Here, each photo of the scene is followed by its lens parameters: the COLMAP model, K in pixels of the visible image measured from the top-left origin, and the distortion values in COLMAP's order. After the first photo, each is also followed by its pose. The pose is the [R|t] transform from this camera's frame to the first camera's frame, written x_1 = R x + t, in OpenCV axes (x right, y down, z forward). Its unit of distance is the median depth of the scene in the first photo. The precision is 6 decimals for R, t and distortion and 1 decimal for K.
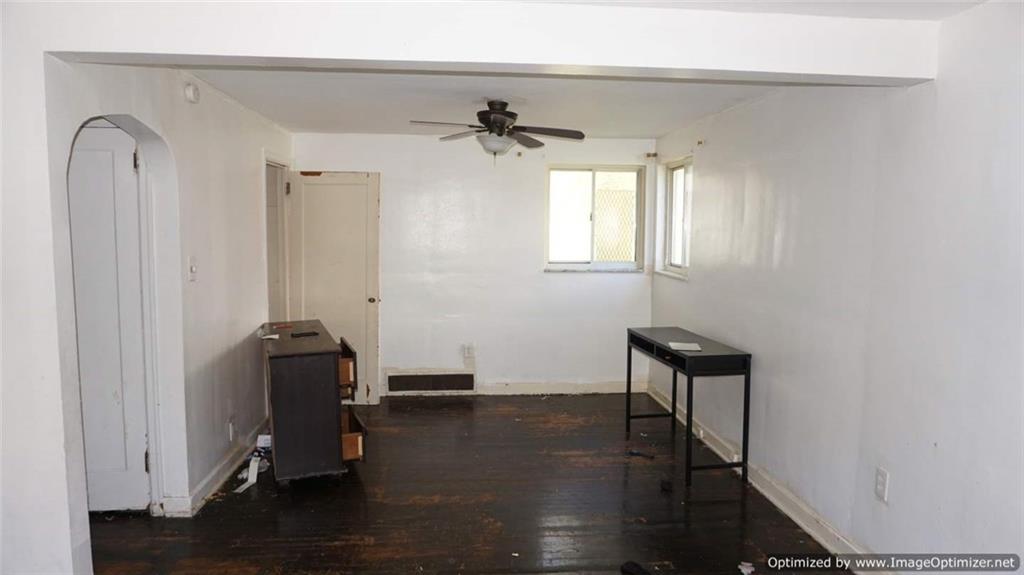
lens RADIAL K [[688.8, 0, 512.0], [0, 688.8, 287.5], [0, 0, 1]] dist [-0.035662, 0.005893]
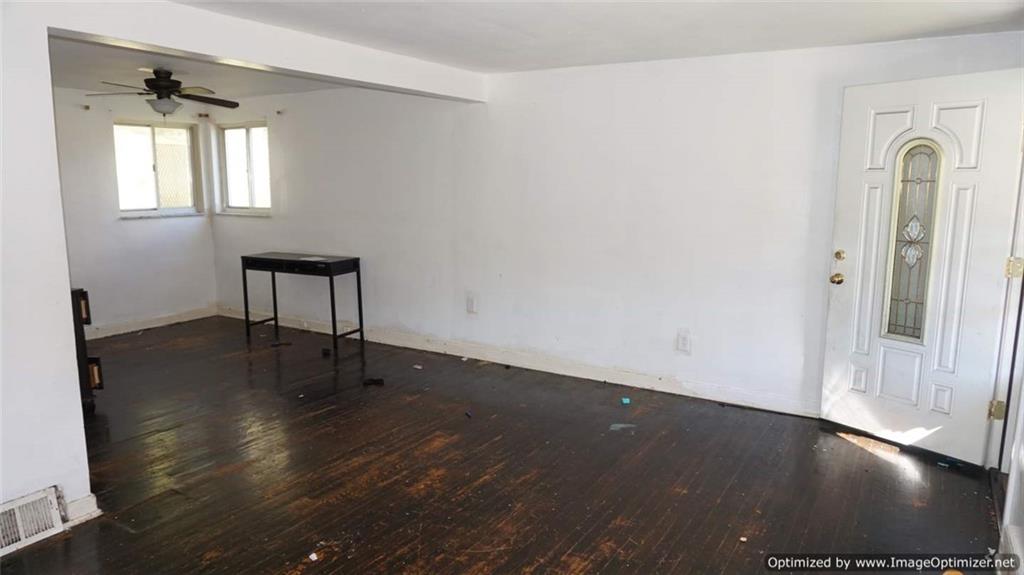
lens RADIAL K [[688.8, 0, 512.0], [0, 688.8, 287.5], [0, 0, 1]] dist [-0.035662, 0.005893]
pose [[0.594806, -0.132957, 0.792798, -0.453183], [0.077012, 0.991116, 0.108437, 0.014800], [-0.800172, -0.003444, 0.599761, -0.135118]]
